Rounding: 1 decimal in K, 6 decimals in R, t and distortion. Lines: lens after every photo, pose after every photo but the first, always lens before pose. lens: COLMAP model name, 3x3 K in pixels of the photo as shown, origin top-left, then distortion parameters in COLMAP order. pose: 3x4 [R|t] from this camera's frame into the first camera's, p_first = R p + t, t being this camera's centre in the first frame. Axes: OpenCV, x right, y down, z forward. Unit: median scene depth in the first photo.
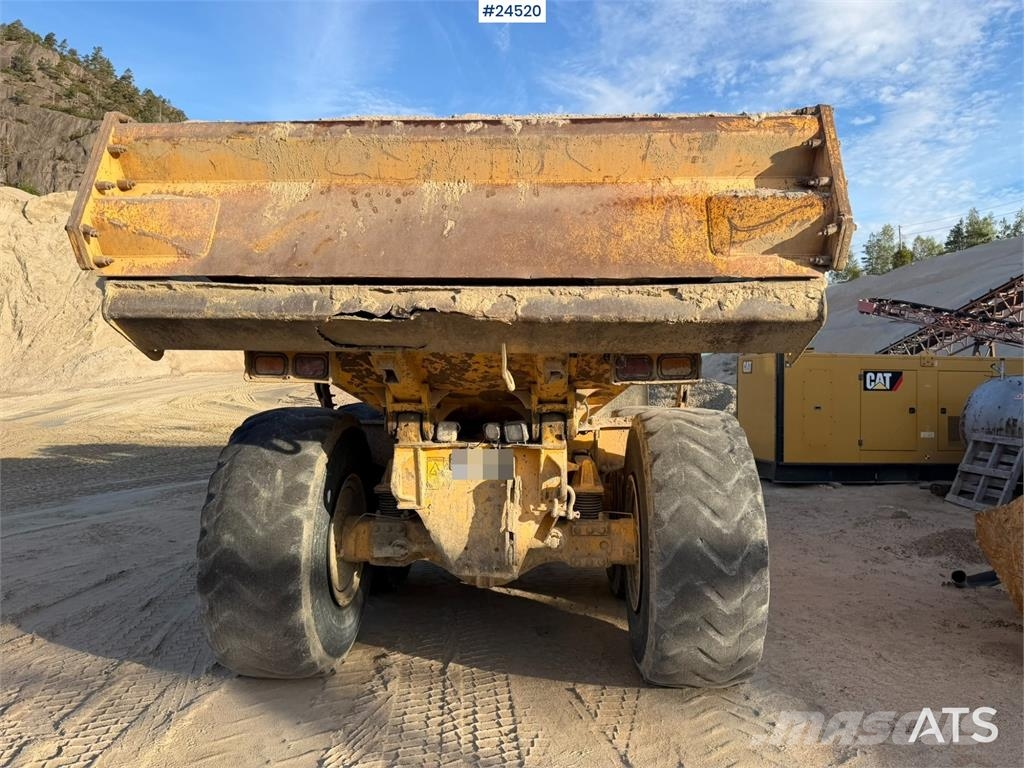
lens RADIAL K [[736.4, 0, 512.1], [0, 736.4, 385.4], [0, 0, 1]] dist [0.195508, -0.442441]
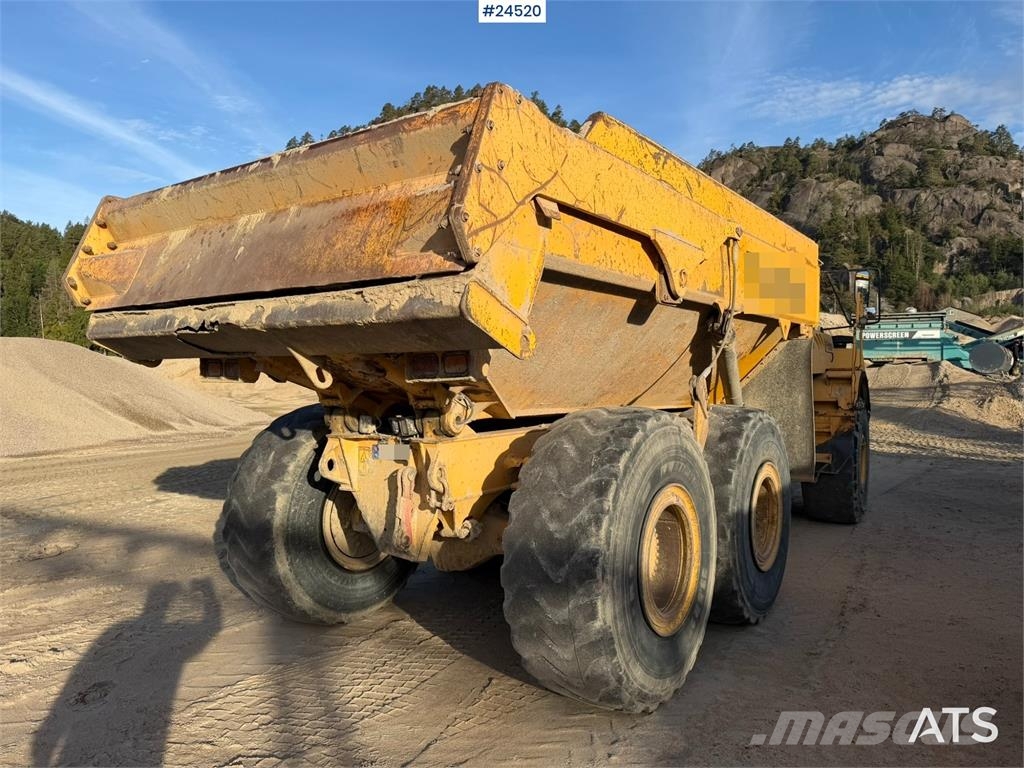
lens RADIAL K [[736.4, 0, 512.1], [0, 736.4, 385.4], [0, 0, 1]] dist [0.195508, -0.442441]
pose [[0.834968, -0.004442, -0.550280, 0.756538], [0.006578, 0.999977, 0.001910, 0.002007], [0.550259, -0.005214, 0.834978, 0.182661]]
